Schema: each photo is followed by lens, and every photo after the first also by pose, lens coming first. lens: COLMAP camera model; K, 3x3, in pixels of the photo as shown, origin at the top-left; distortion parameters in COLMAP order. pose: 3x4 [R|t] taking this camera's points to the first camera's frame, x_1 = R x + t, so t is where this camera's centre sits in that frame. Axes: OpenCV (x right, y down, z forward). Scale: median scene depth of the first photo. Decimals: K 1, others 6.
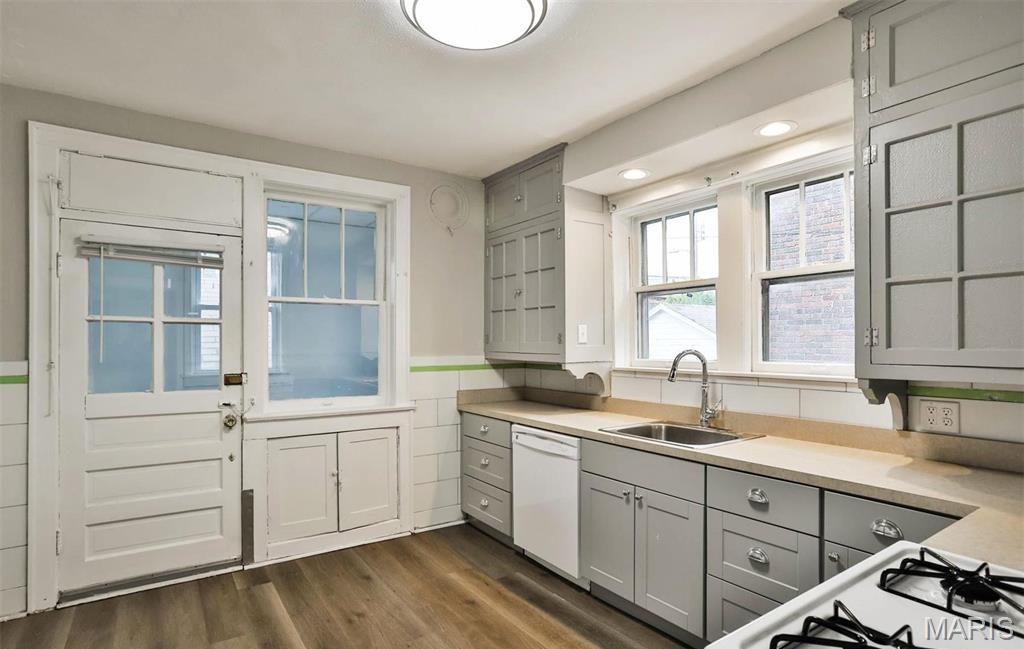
lens RADIAL K [[544.0, 0, 491.1], [0, 544.0, 335.2], [0, 0, 1]] dist [-0.035496, 0.025431]
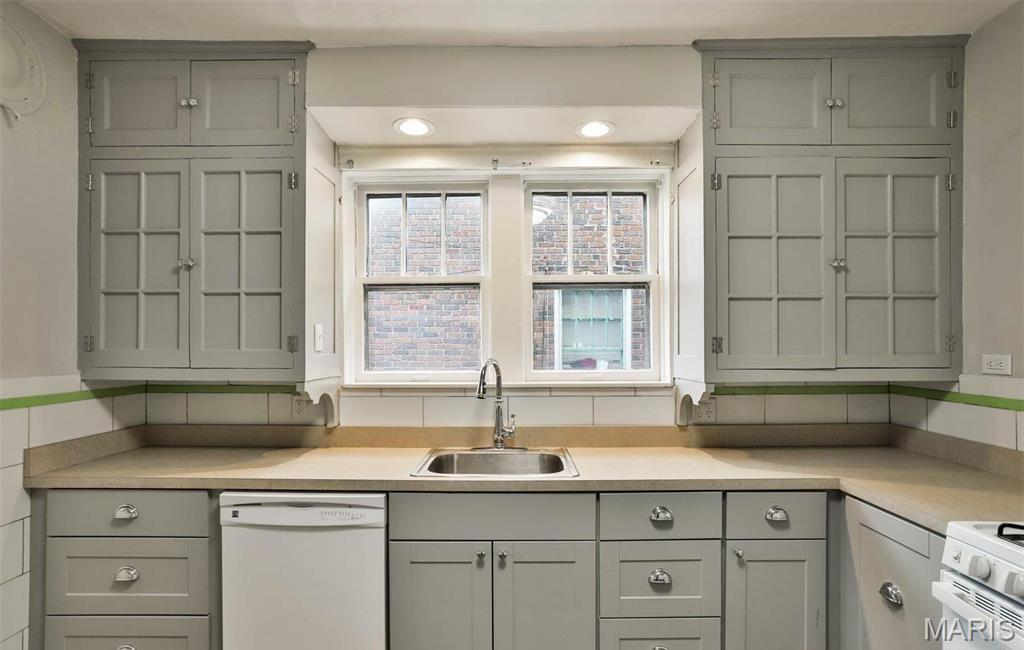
lens RADIAL K [[544.0, 0, 507.3], [0, 544.0, 344.3], [0, 0, 1]] dist [-0.035496, 0.025431]
pose [[0.544007, 0.007871, 0.839044, -0.270079], [-0.010642, 0.999940, -0.002481, 0.005296], [-0.839013, -0.007579, 0.544059, 0.436615]]
